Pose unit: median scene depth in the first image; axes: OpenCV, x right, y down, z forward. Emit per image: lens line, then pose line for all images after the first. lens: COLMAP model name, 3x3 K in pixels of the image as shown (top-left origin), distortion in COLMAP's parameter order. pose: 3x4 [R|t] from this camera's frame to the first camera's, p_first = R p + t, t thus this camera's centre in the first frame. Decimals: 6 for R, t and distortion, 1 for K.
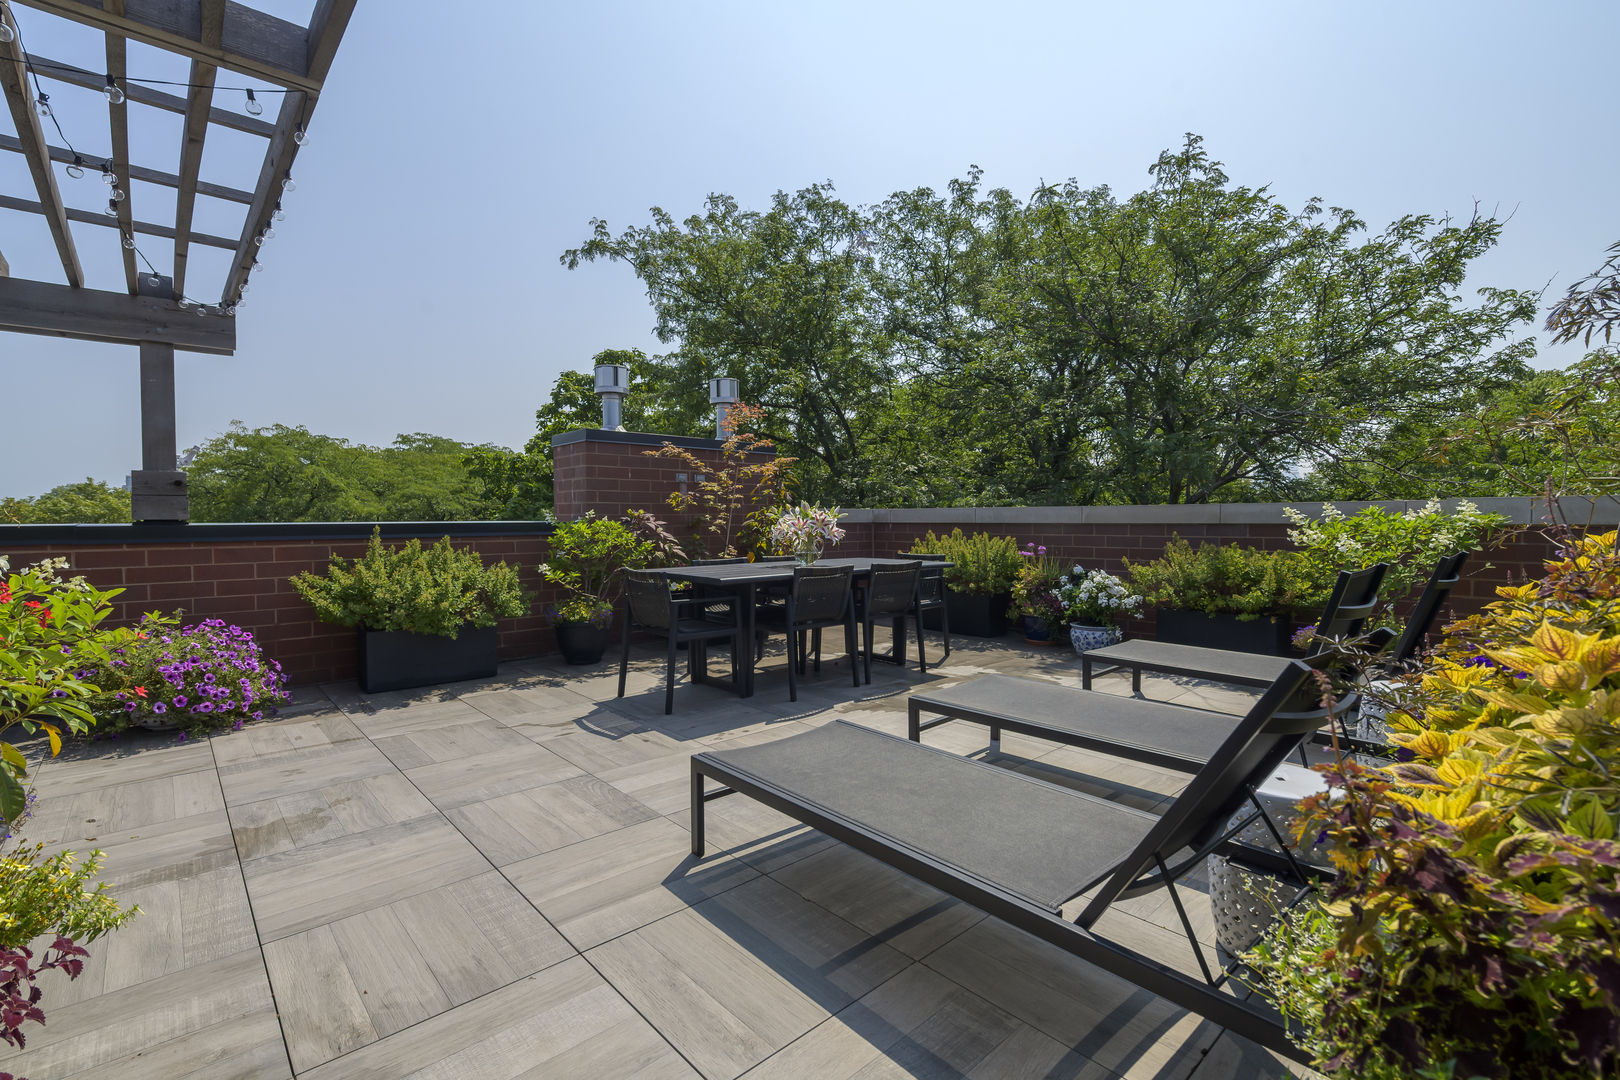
lens RADIAL K [[722.5, 0, 810.0], [0, 722.5, 540.0], [0, 0, 1]] dist [-0.000416, -0.000009]
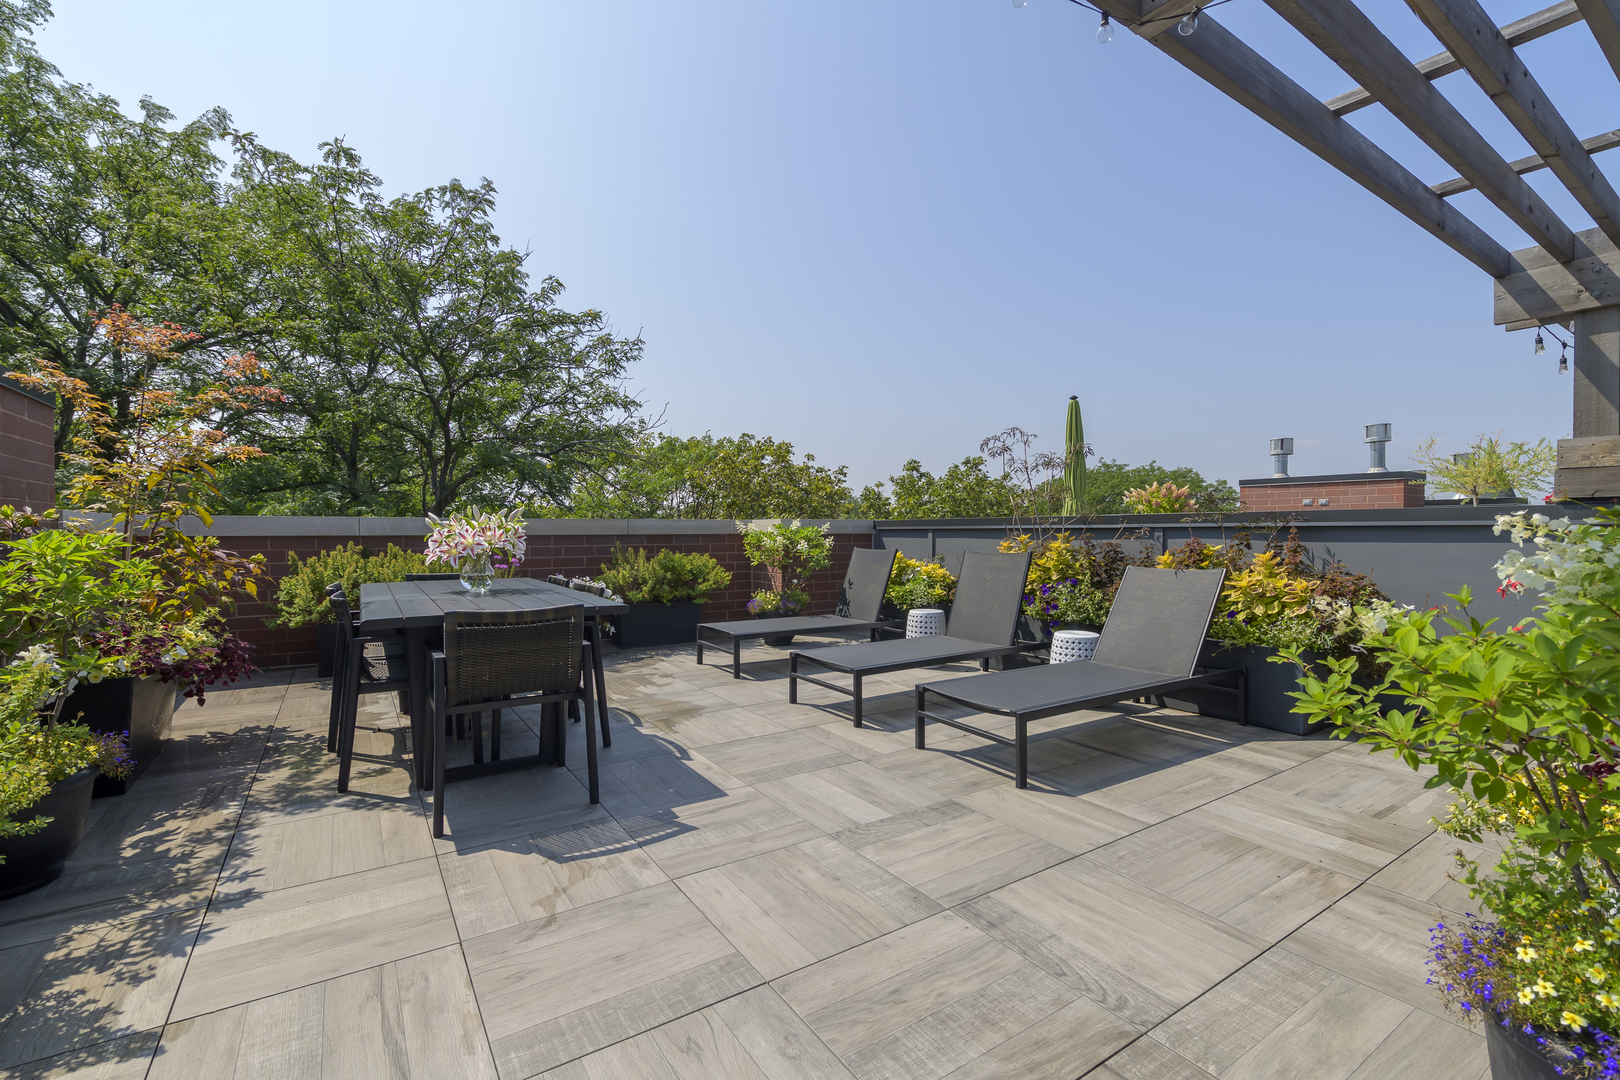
lens RADIAL K [[703.9, 0, 810.0], [0, 703.9, 540.0], [0, 0, 1]] dist [0.000488, -0.000018]
pose [[0.150905, -0.007158, 0.988522, -0.918831], [0.027455, 0.999618, 0.003047, -0.013475], [-0.988167, 0.026680, 0.151044, 0.741913]]
